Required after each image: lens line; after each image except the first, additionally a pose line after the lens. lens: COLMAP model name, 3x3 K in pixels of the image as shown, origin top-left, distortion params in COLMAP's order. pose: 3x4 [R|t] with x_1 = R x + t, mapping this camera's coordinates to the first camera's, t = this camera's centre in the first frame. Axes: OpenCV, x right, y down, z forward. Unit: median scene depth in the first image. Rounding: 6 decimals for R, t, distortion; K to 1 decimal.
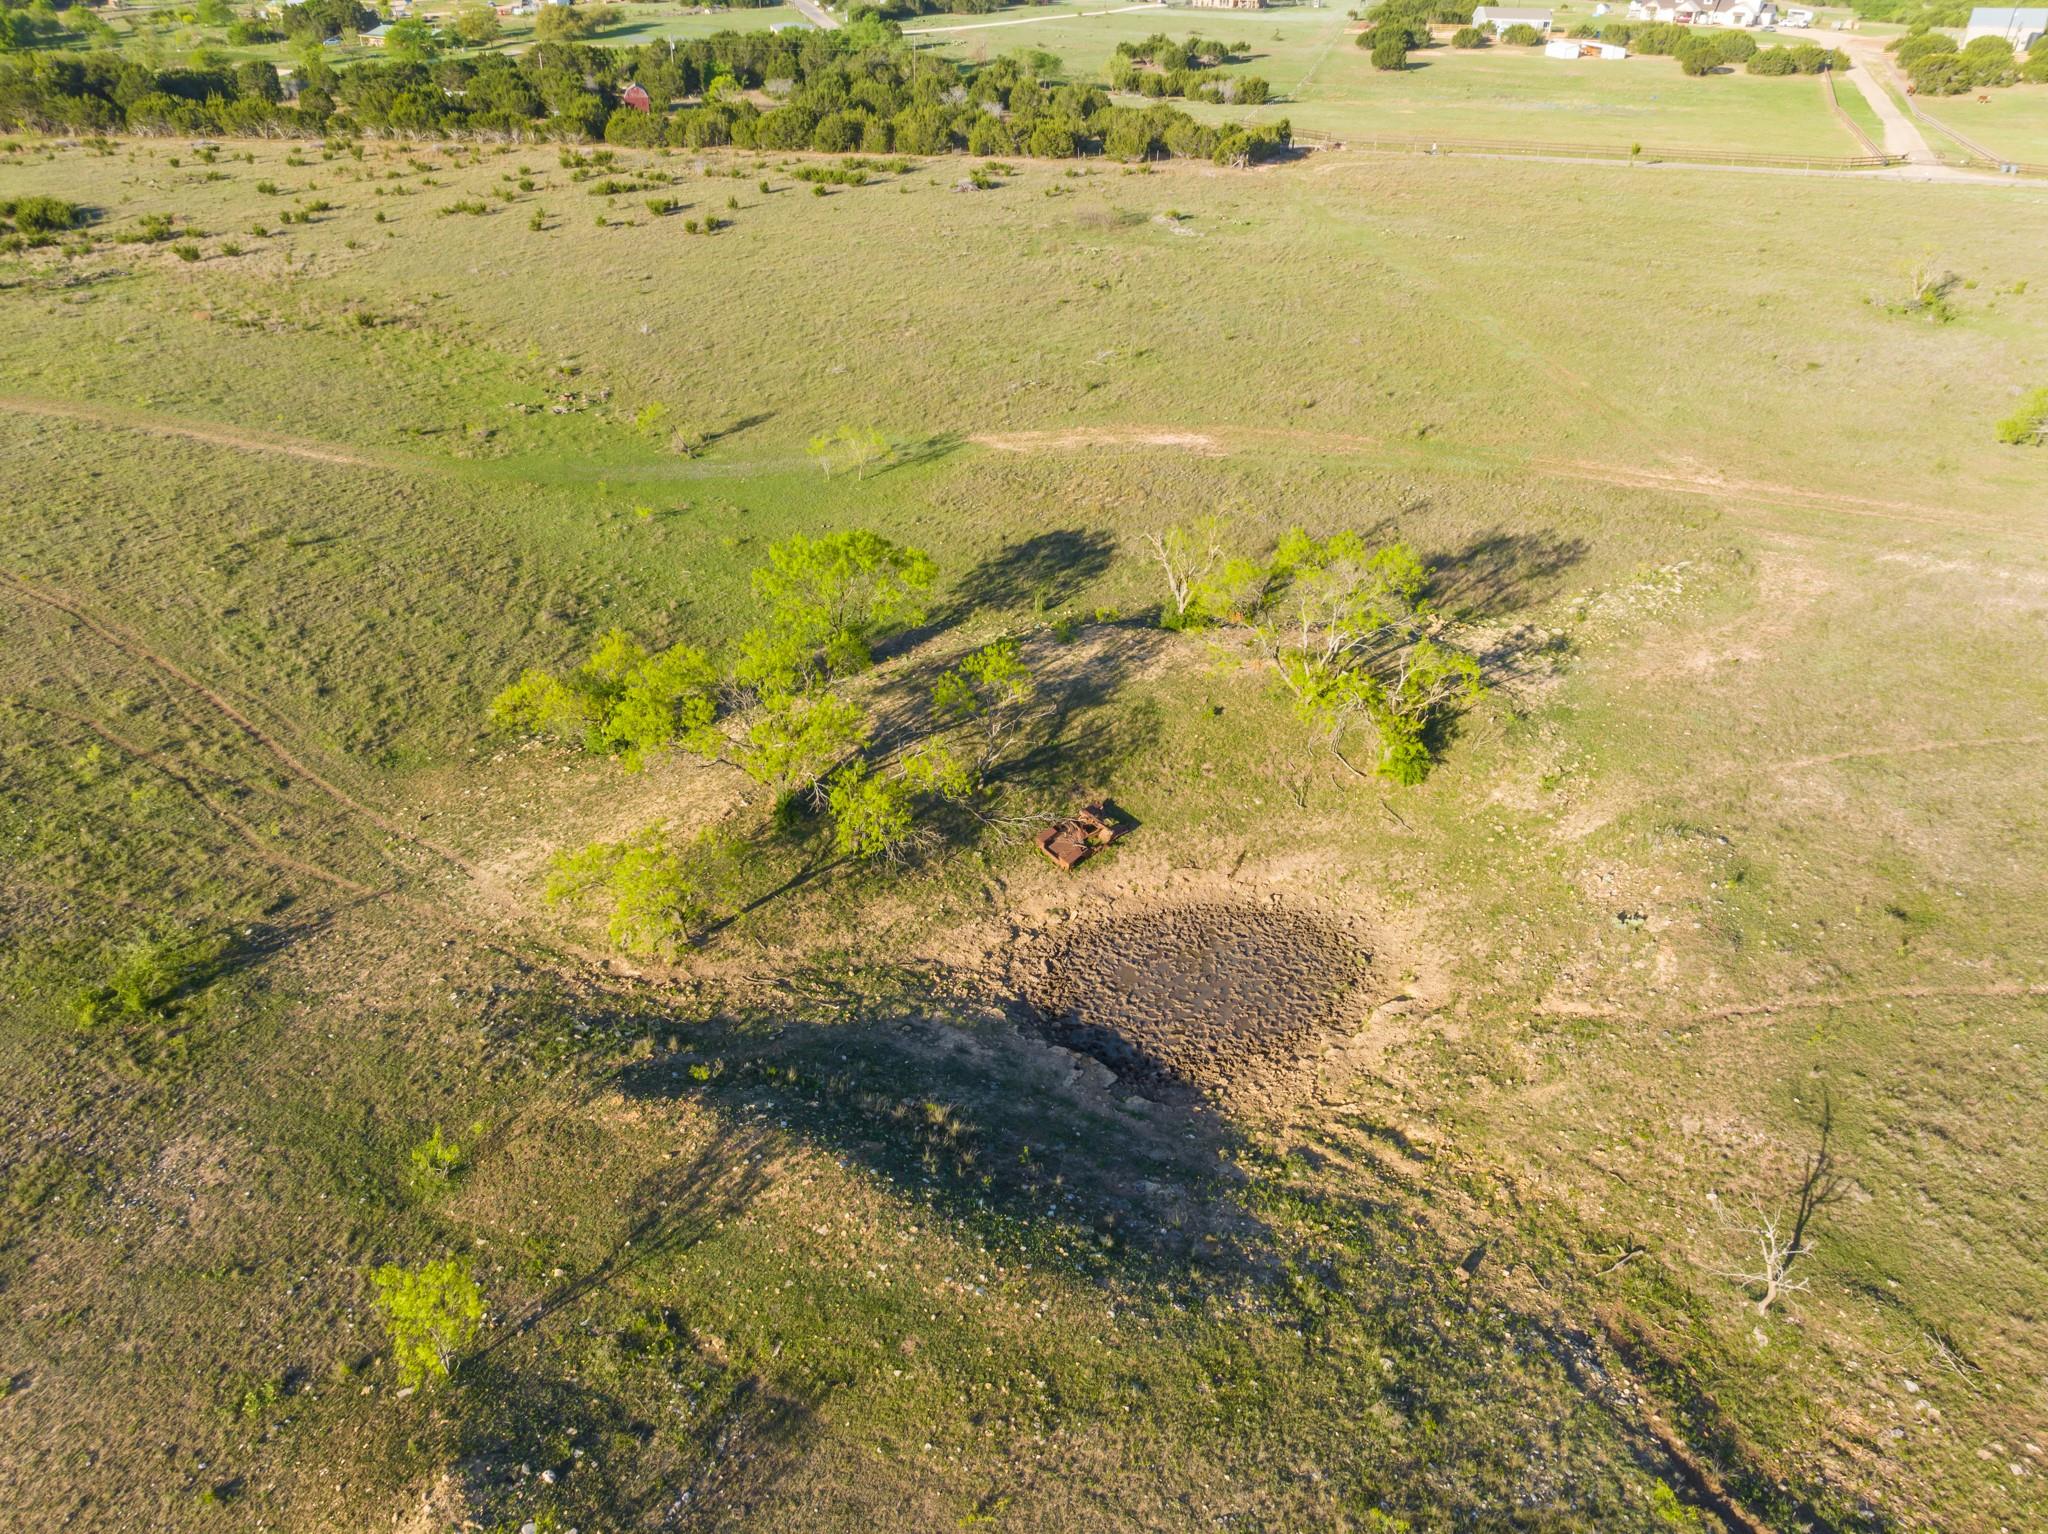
lens RADIAL K [[1430.4, 0, 1027.8], [0, 1430.4, 808.0], [0, 0, 1]] dist [-0.050671, 0.029180]
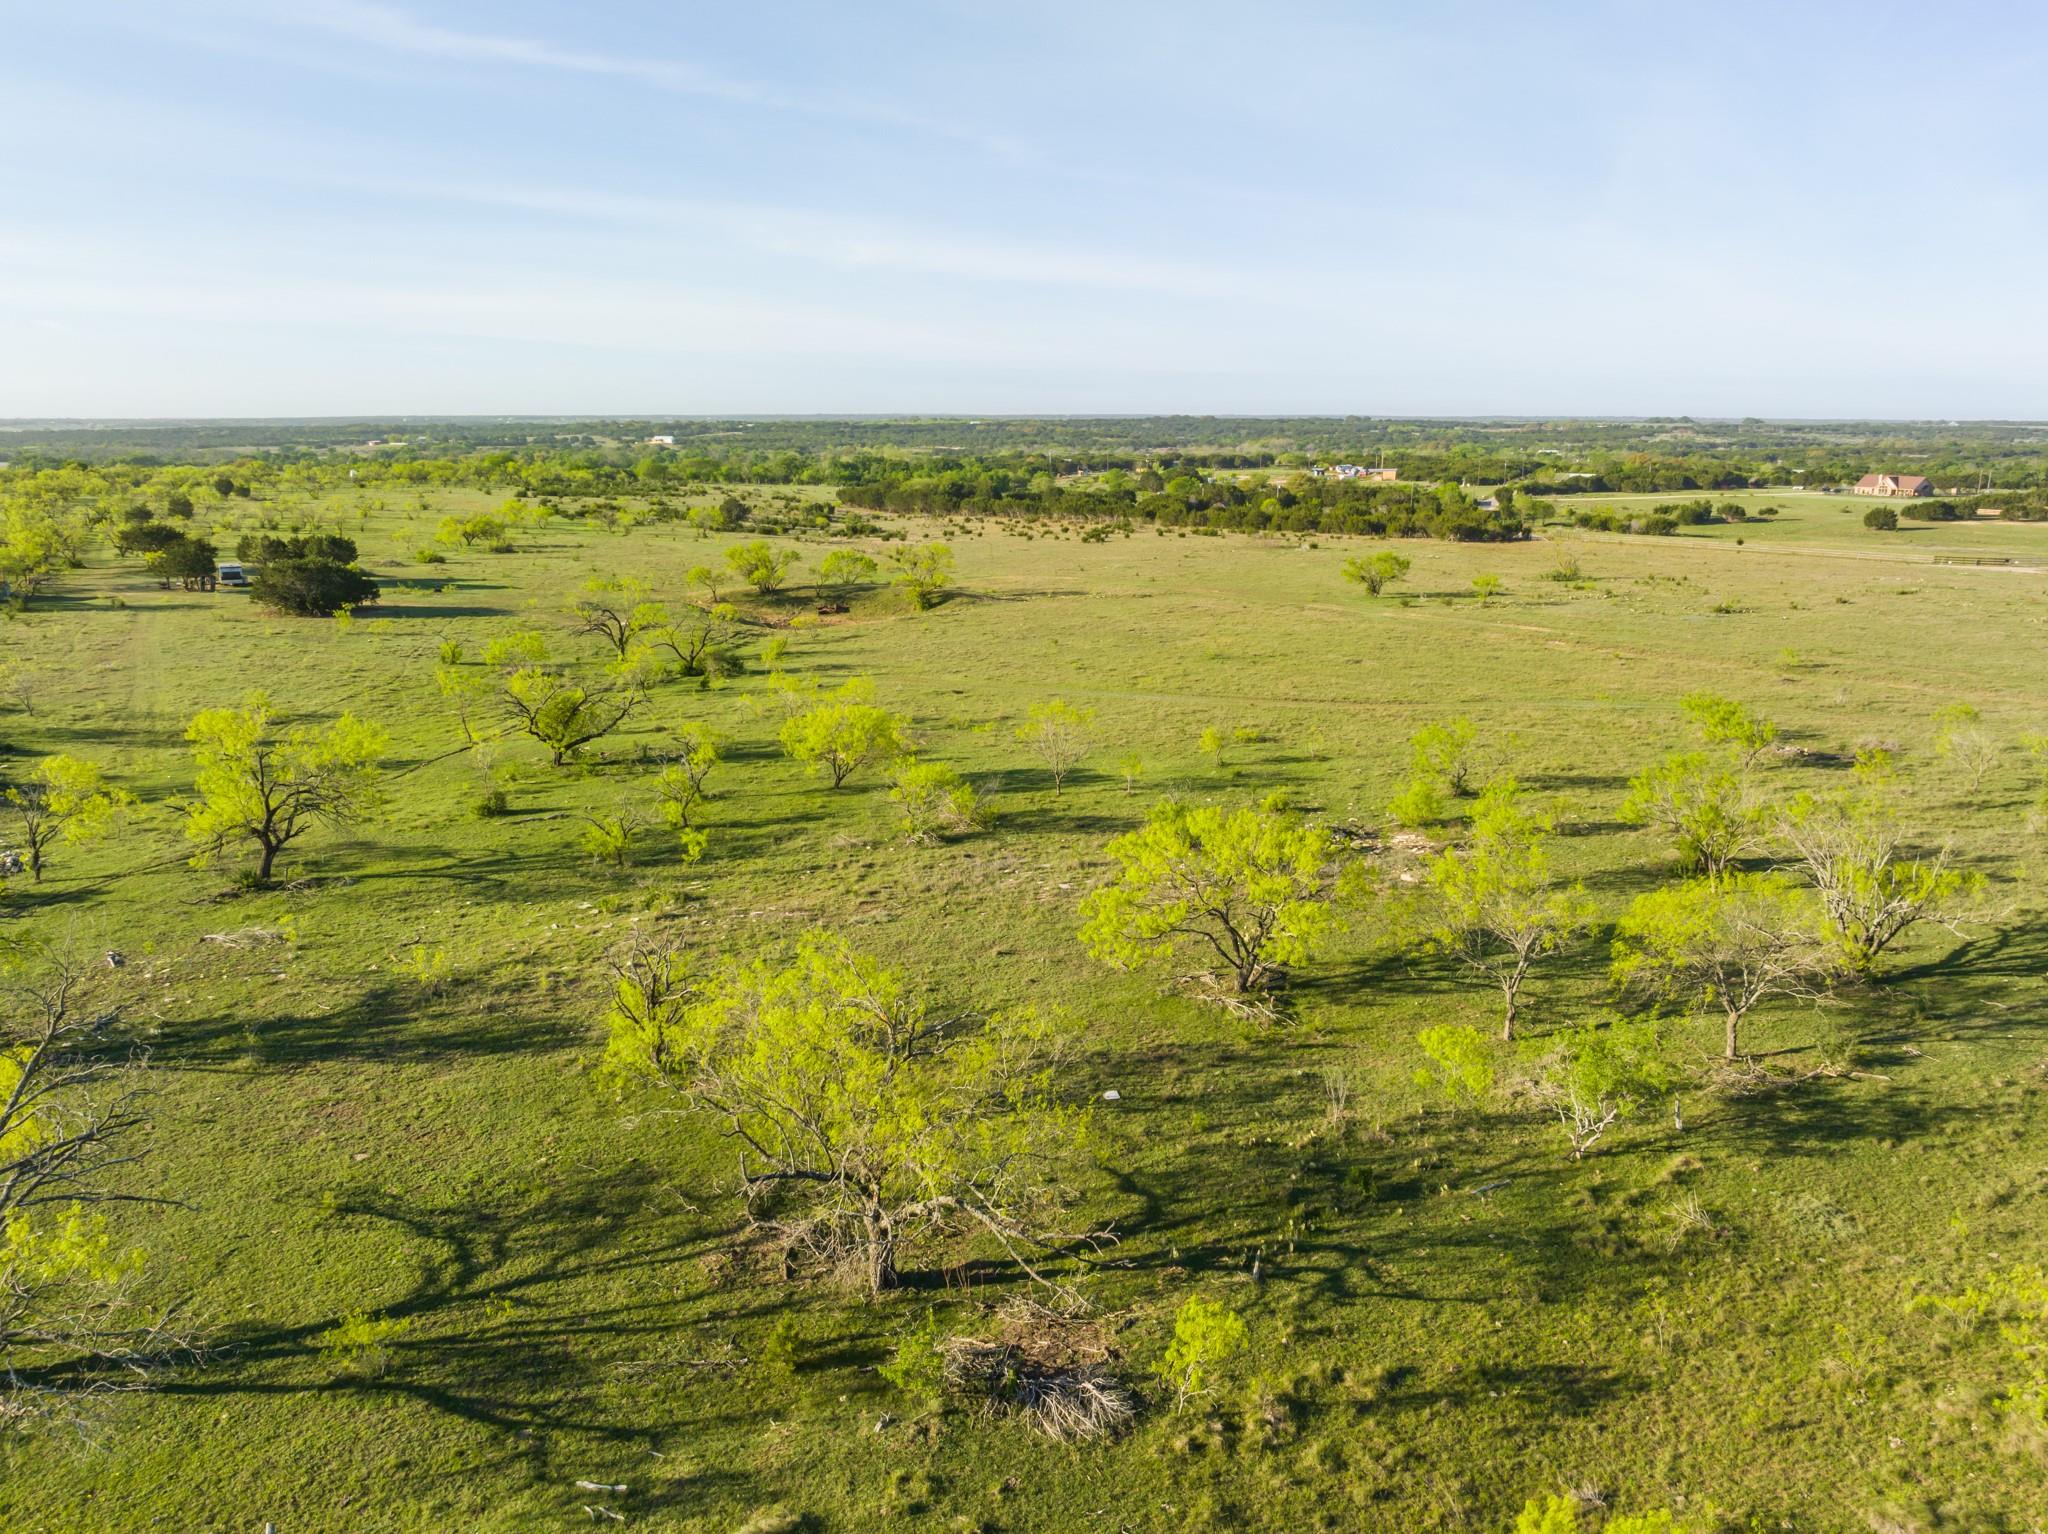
lens RADIAL K [[1467.1, 0, 1024.0], [0, 1467.1, 767.0], [0, 0, 1]] dist [-0.031893, 0.000266]
pose [[0.799725, 0.130939, -0.585913, 2.320449], [-0.322646, 0.916752, -0.235512, 0.961664], [0.506299, 0.377387, 0.775397, -1.241183]]
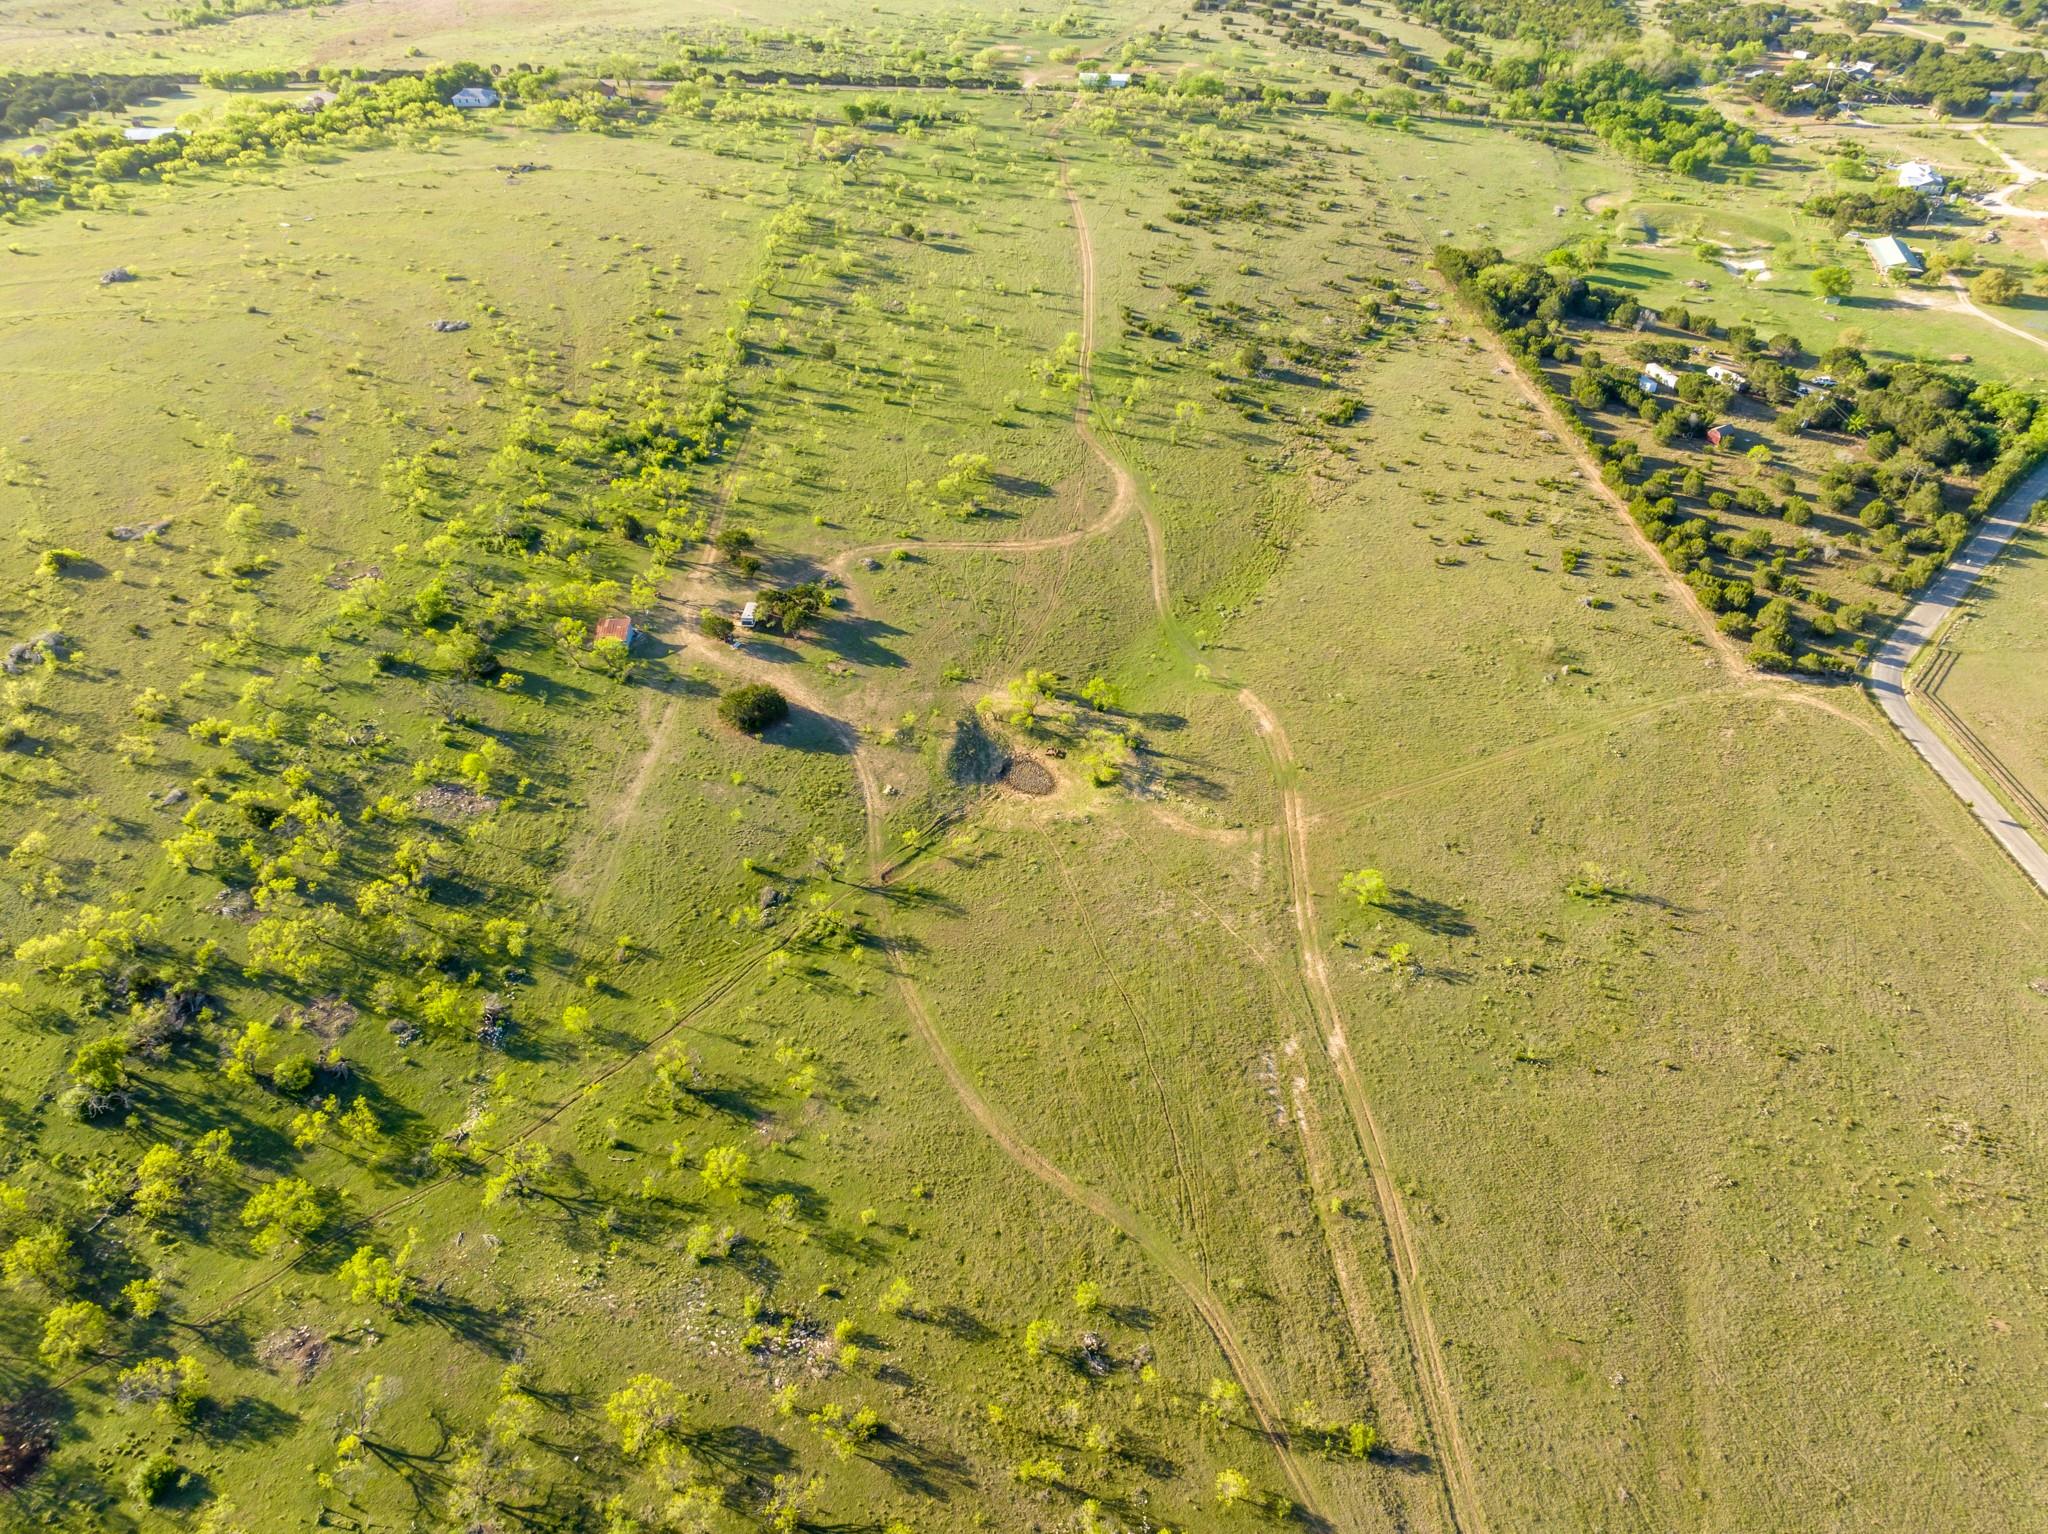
lens RADIAL K [[1445.8, 0, 1025.6], [0, 1445.8, 765.6], [0, 0, 1]] dist [-0.042703, 0.012156]
pose [[0.345074, 0.586515, -0.732751, 3.592443], [-0.511486, 0.772105, 0.377142, -1.733540], [0.786960, 0.244650, 0.566427, -1.901356]]
